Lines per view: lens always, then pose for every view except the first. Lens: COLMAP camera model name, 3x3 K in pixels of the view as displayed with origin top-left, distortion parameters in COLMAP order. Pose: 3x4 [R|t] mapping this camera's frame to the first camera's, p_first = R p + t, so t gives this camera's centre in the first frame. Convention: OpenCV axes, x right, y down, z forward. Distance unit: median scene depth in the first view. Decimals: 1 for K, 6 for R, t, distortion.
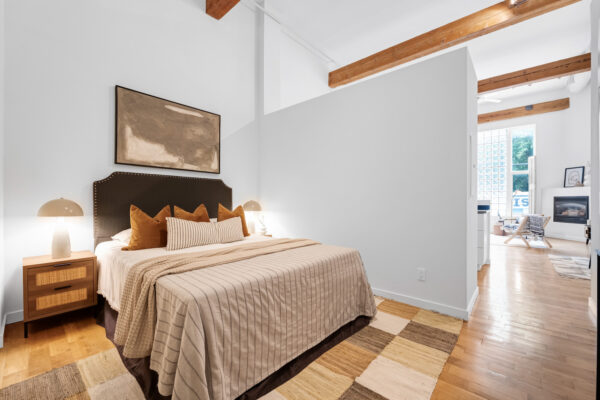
lens RADIAL K [[249.2, 0, 304.7], [0, 249.2, 204.8], [0, 0, 1]] dist [-0.010923, 0.000281]
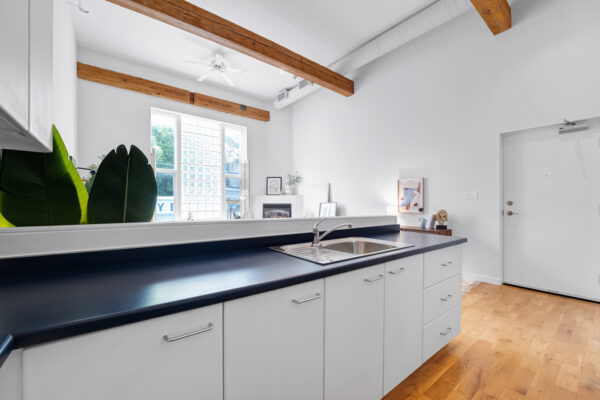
lens RADIAL K [[249.2, 0, 302.0], [0, 249.2, 208.9], [0, 0, 1]] dist [-0.010923, 0.000281]
pose [[0.188523, -0.020638, 0.981852, 0.030295], [0.009556, 0.999770, 0.019180, -0.030215], [-0.982022, 0.005766, 0.188677, 0.652430]]
